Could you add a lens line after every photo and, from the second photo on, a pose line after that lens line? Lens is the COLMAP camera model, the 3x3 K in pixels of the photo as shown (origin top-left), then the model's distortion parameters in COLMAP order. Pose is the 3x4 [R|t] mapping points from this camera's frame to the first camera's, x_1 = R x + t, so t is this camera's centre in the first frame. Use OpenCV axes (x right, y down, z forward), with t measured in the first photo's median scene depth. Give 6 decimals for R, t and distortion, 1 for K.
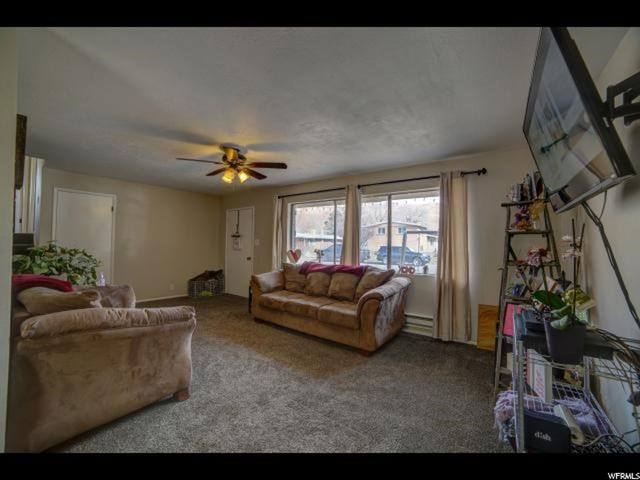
lens RADIAL K [[262.4, 0, 317.2], [0, 262.4, 239.8], [0, 0, 1]] dist [-0.109795, 0.039738]
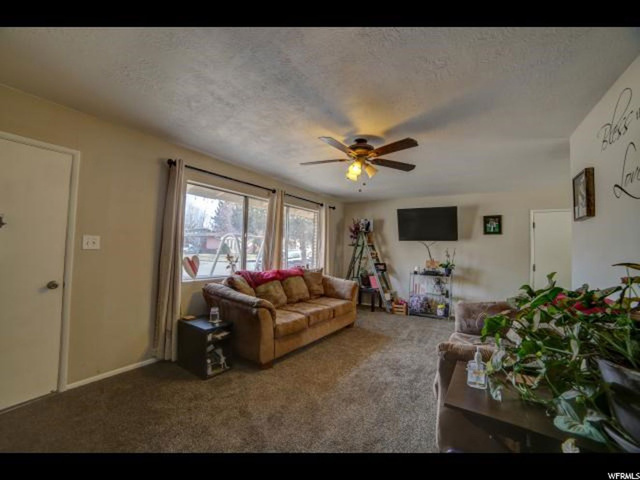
lens RADIAL K [[262.4, 0, 317.2], [0, 262.4, 239.8], [0, 0, 1]] dist [-0.109795, 0.039738]
pose [[-0.061522, 0.019332, 0.997918, -0.915513], [-0.043370, 0.998816, -0.022023, -0.000465], [-0.997163, -0.044635, -0.060611, 0.938746]]
